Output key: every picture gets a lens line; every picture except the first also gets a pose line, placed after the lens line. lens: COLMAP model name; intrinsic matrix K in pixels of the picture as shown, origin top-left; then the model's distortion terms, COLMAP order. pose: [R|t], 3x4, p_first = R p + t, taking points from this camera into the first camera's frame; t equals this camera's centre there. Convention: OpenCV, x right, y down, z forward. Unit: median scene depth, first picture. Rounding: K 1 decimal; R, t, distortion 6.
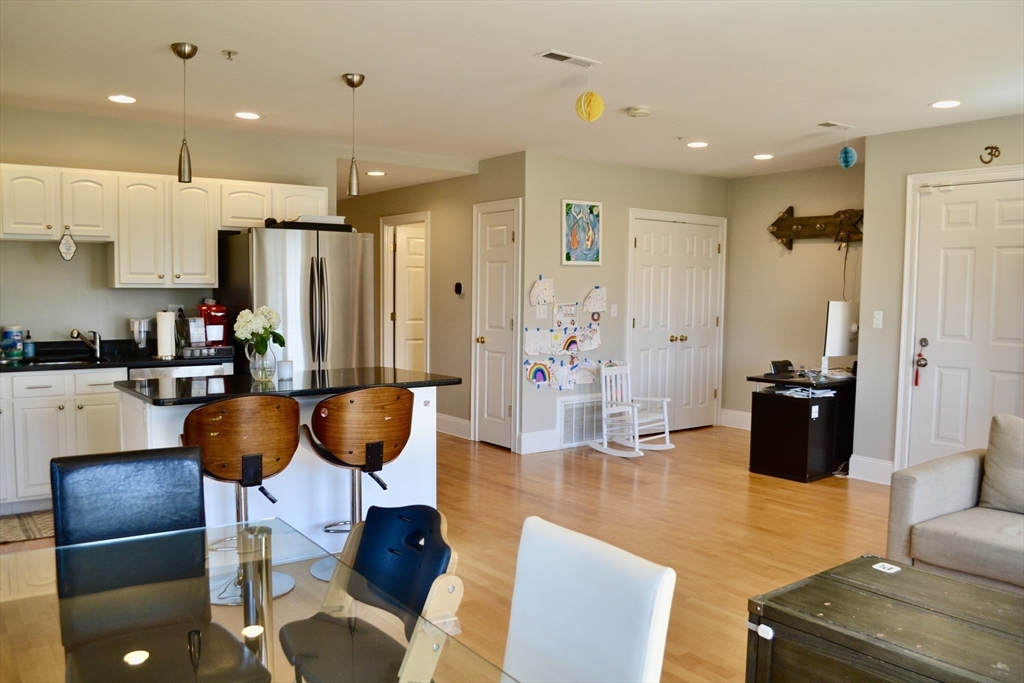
lens RADIAL K [[826.0, 0, 505.4], [0, 826.0, 354.8], [0, 0, 1]] dist [-0.080901, 0.005494]
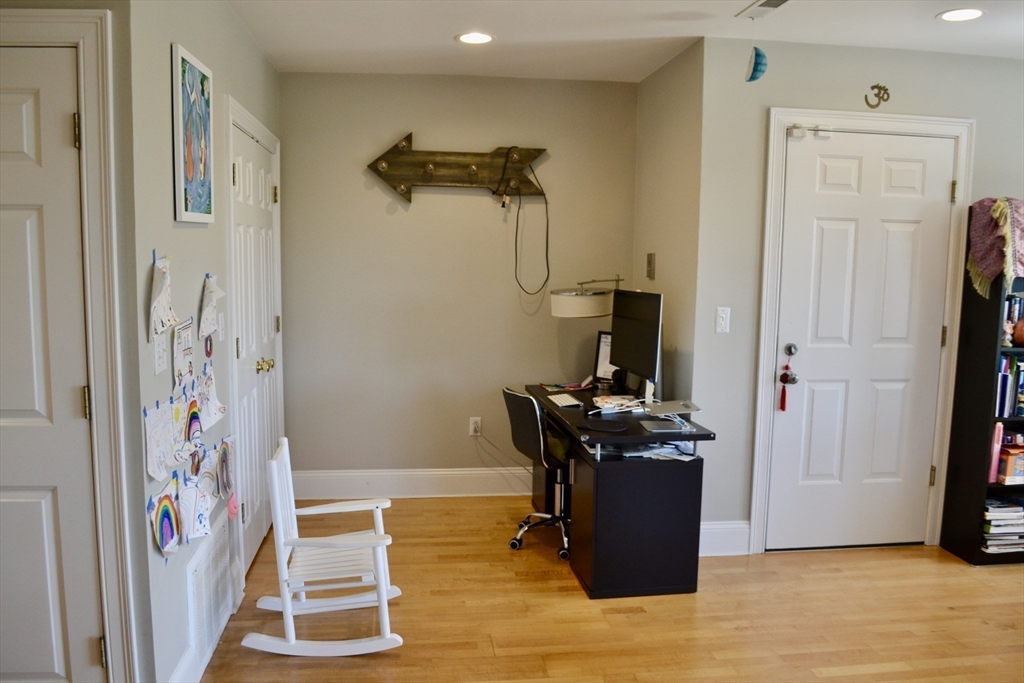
lens RADIAL K [[826.0, 0, 505.4], [0, 826.0, 354.8], [0, 0, 1]] dist [-0.080901, 0.005494]
pose [[0.490977, -0.110887, 0.864087, -0.227566], [0.059354, 0.993819, 0.093811, -0.092370], [-0.869148, 0.005228, 0.494524, 0.852316]]
